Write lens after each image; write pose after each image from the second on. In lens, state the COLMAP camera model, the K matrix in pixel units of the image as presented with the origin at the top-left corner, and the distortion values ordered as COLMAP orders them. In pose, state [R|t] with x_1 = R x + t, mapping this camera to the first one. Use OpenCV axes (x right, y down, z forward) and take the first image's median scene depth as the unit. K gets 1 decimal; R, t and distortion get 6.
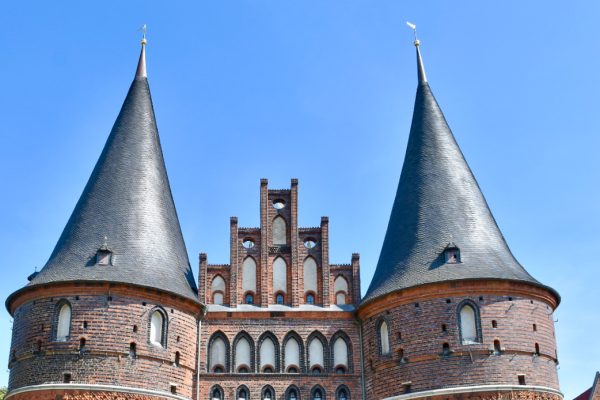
lens RADIAL K [[1029.6, 0, 300.1], [0, 1029.6, 200.0], [0, 0, 1]] dist [-0.161659, 0.000000]
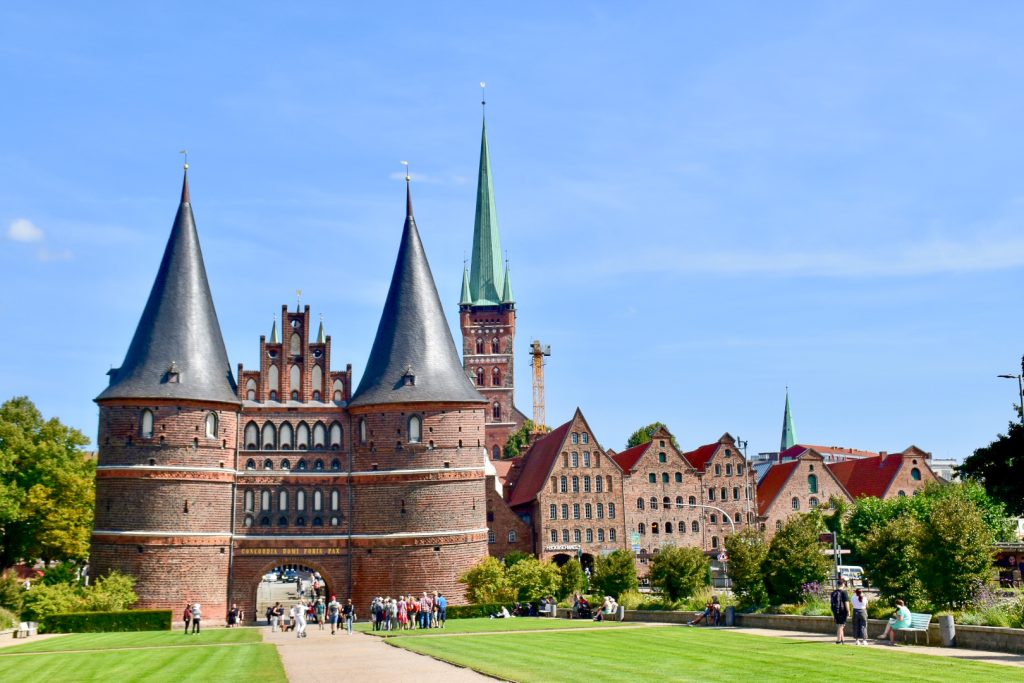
lens RADIAL K [[1568.8, 0, 514.8], [0, 1568.8, 340.4], [0, 0, 1]] dist [0.167596, 0.000000]
pose [[0.993918, 0.016360, 0.108901, 0.047171], [-0.039981, 0.975036, 0.218420, -0.495297], [-0.102609, -0.221446, 0.969759, -1.207418]]
